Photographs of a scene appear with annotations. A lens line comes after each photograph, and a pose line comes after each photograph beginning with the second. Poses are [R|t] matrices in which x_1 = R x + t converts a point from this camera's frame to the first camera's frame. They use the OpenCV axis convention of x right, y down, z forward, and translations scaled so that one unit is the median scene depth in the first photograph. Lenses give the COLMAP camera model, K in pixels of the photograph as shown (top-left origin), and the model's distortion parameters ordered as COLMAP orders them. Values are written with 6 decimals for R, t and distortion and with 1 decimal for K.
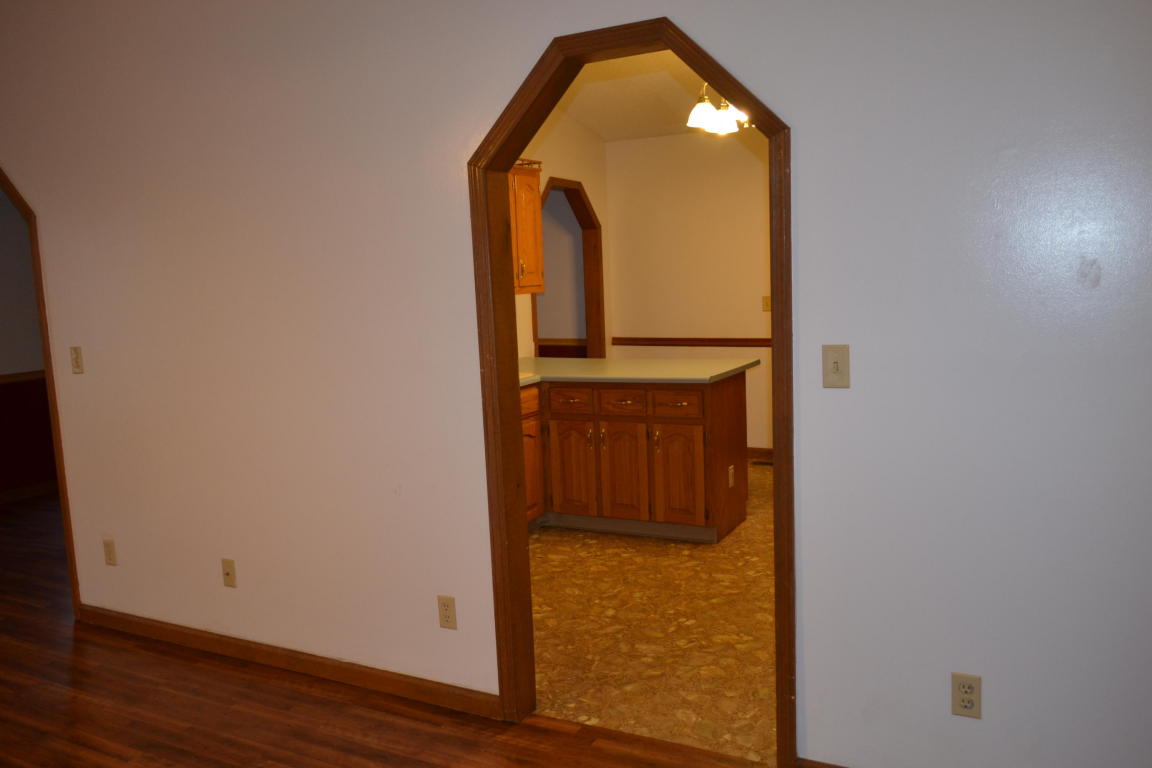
lens RADIAL K [[933.0, 0, 577.4], [0, 933.0, 409.3], [0, 0, 1]] dist [0.008597, -0.006177]
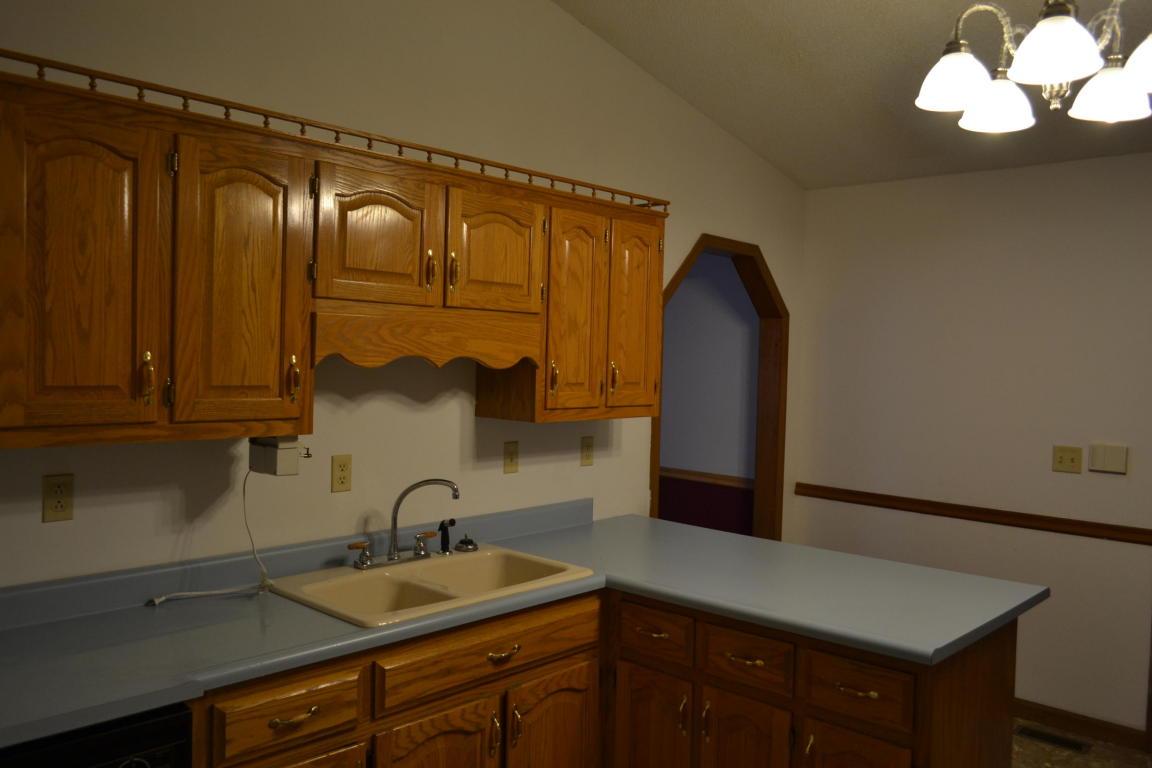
lens RADIAL K [[933.0, 0, 577.4], [0, 933.0, 409.3], [0, 0, 1]] dist [0.008597, -0.006177]
pose [[0.964133, 0.073974, -0.254903, 0.069091], [-0.096707, 0.992266, -0.077819, -0.081654], [0.247175, 0.099679, 0.963830, 0.428464]]
